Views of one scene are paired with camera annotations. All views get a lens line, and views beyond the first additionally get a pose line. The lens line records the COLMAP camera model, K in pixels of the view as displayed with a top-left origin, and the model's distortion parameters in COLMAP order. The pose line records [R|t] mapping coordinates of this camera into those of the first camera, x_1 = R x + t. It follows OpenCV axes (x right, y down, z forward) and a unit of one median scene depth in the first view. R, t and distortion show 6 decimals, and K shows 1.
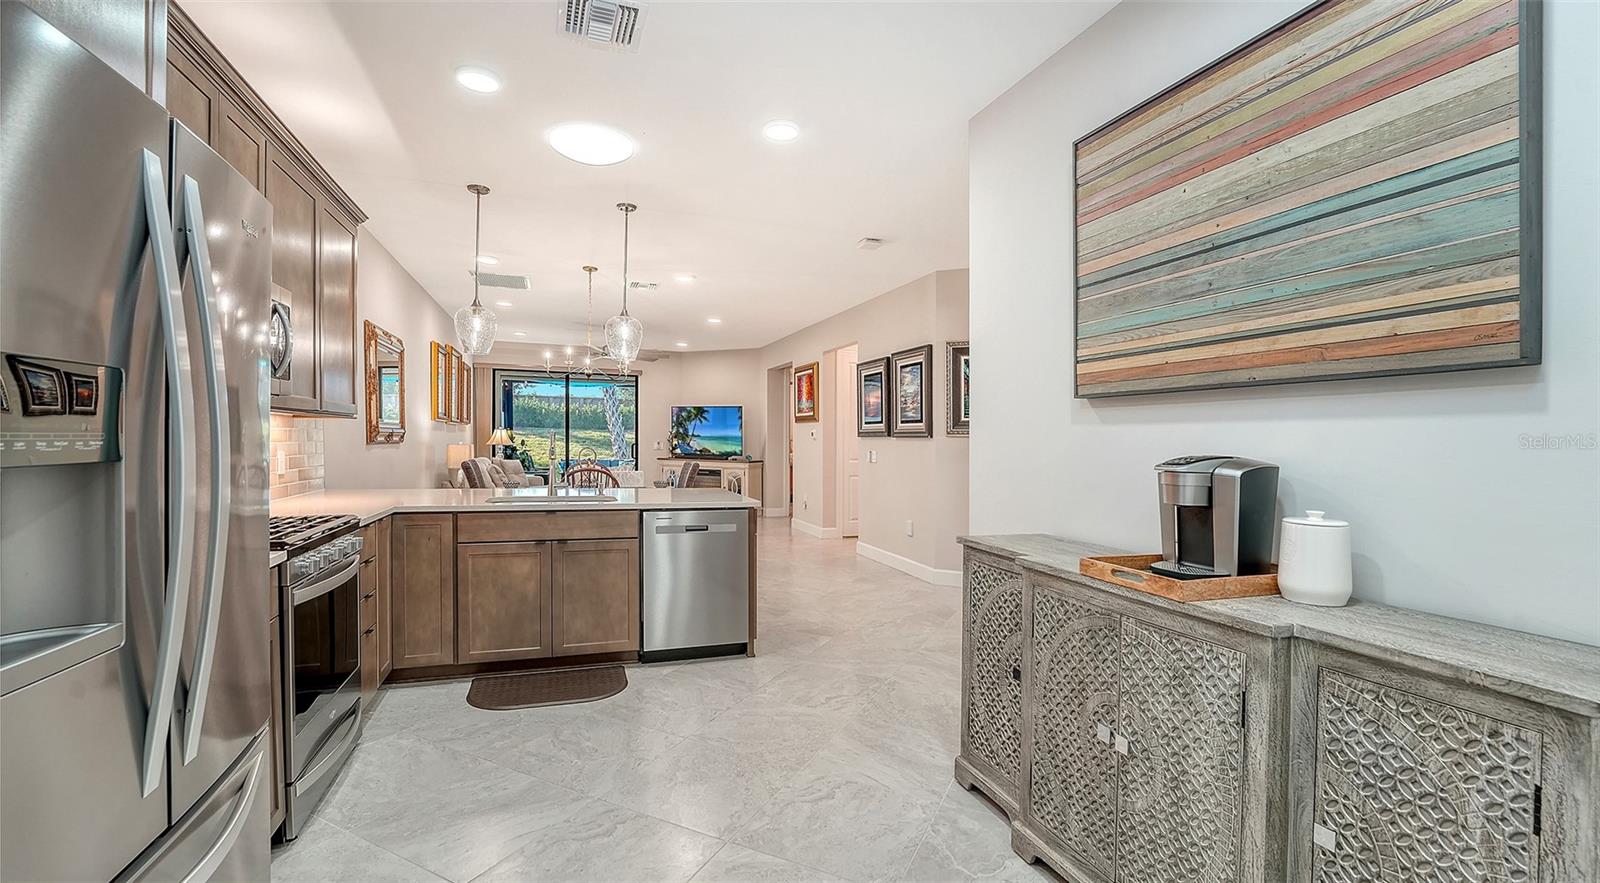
lens RADIAL K [[648.9, 0, 802.8], [0, 648.9, 458.5], [0, 0, 1]] dist [0.000397, 0.000021]
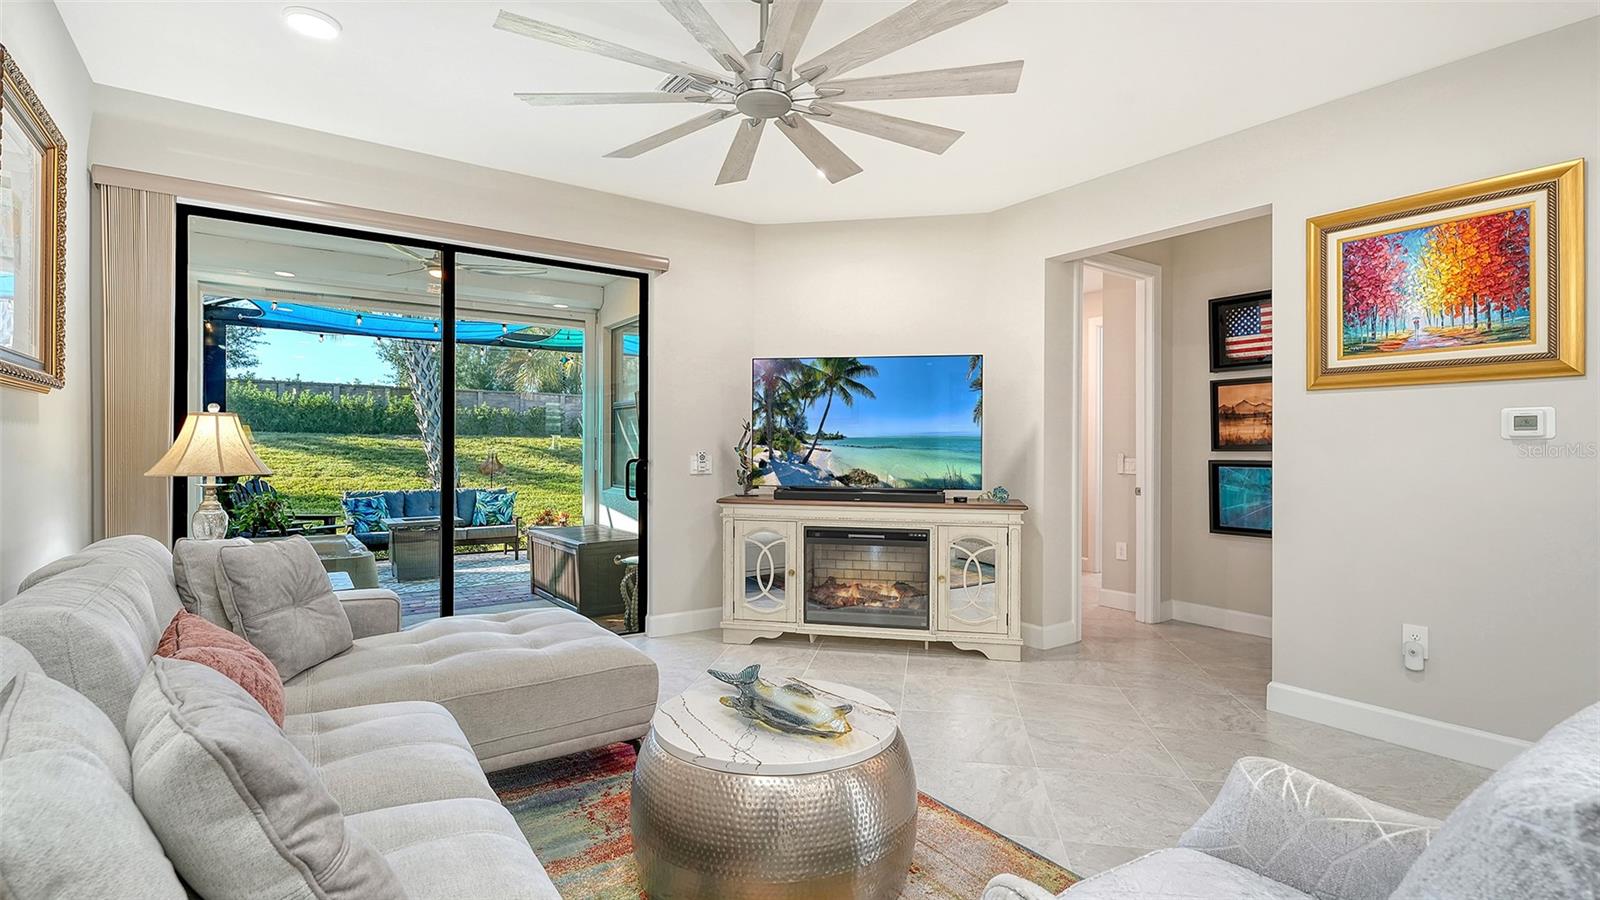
lens RADIAL K [[717.5, 0, 788.4], [0, 717.5, 452.0], [0, 0, 1]] dist [-0.003060, -0.002208]
pose [[0.966488, -0.013286, 0.256367, -0.300039], [0.018689, 0.999651, -0.018649, -0.019911], [-0.256029, 0.022815, 0.966400, 0.632294]]
